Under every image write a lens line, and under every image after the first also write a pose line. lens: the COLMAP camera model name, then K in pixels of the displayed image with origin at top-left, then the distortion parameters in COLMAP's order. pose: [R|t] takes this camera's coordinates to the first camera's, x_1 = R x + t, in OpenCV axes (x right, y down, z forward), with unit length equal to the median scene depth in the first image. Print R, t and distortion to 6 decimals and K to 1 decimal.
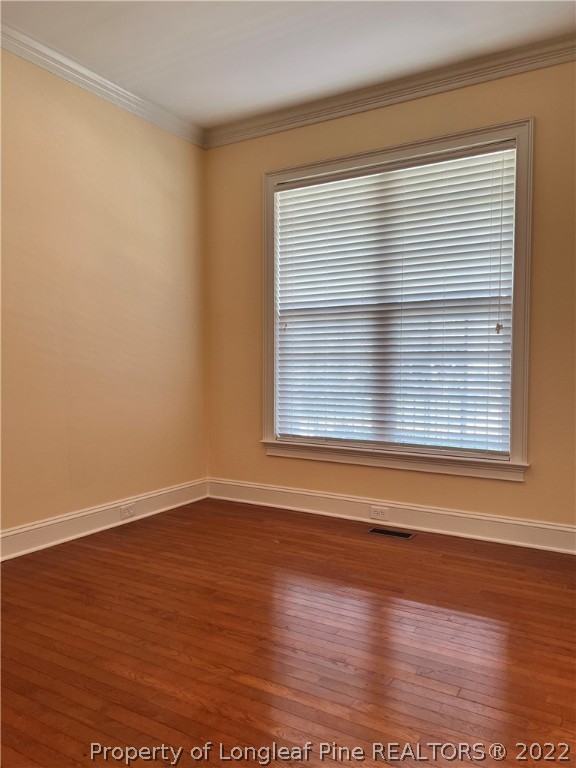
lens RADIAL K [[603.0, 0, 218.3], [0, 603.0, 383.7], [0, 0, 1]] dist [0.126818, -0.000810]
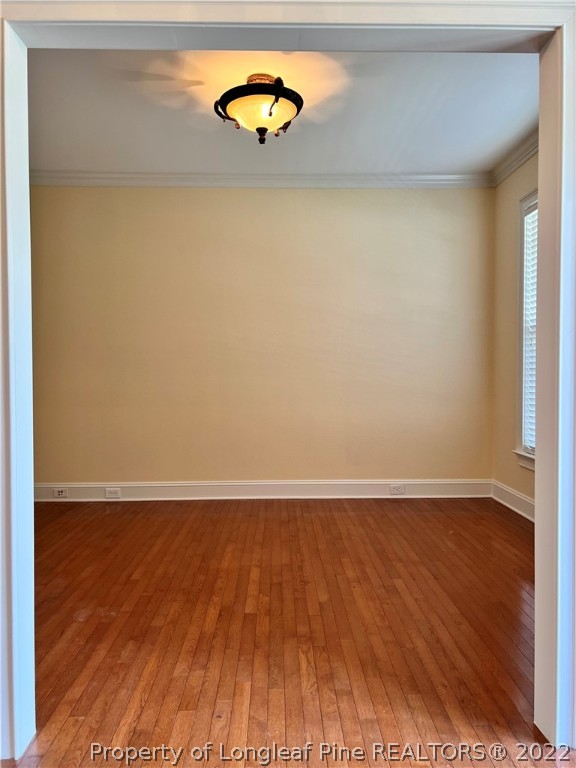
lens RADIAL K [[578.0, 0, 288.5], [0, 578.0, 383.5], [0, 0, 1]] dist [0.070850, -0.084863]
pose [[0.554947, 0.025009, -0.831510, 0.842208], [-0.033944, 0.999396, 0.007404, -0.020848], [0.831193, 0.024116, 0.555461, 0.122463]]
